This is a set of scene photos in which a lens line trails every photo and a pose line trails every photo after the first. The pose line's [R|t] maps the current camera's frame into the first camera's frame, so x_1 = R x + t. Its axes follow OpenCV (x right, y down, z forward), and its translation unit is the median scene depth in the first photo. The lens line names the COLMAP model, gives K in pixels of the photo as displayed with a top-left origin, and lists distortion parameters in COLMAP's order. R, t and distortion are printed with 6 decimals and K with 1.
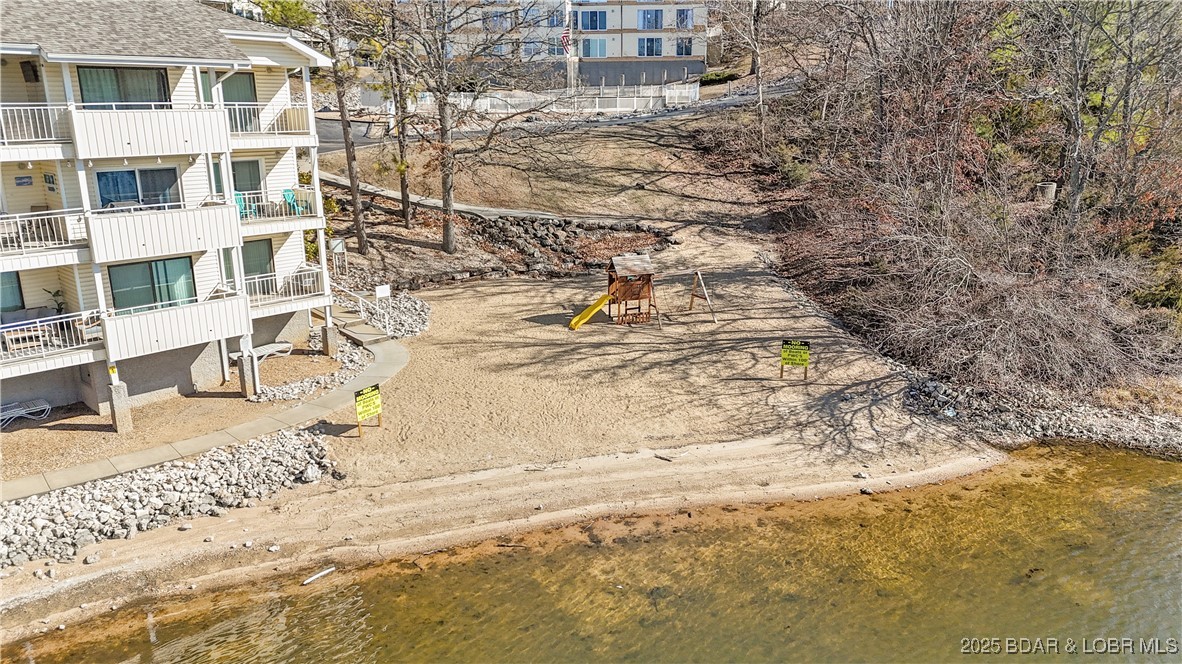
lens RADIAL K [[851.7, 0, 590.9], [0, 851.7, 329.8], [0, 0, 1]] dist [0.060137, -0.044446]
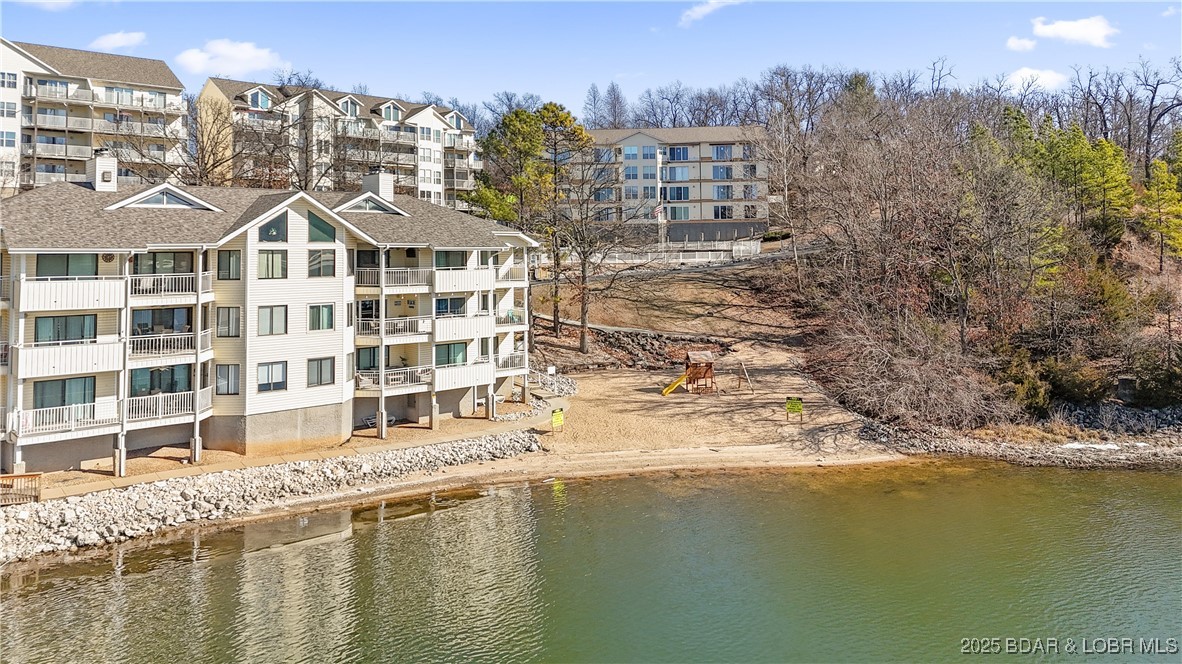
lens RADIAL K [[851.7, 0, 573.0], [0, 851.7, 246.6], [0, 0, 1]] dist [0.060137, -0.044446]
pose [[0.992435, -0.000844, -0.122770, 0.007298], [-0.030596, 0.966727, -0.253975, 0.164275], [0.118900, 0.255810, 0.959387, -0.764589]]
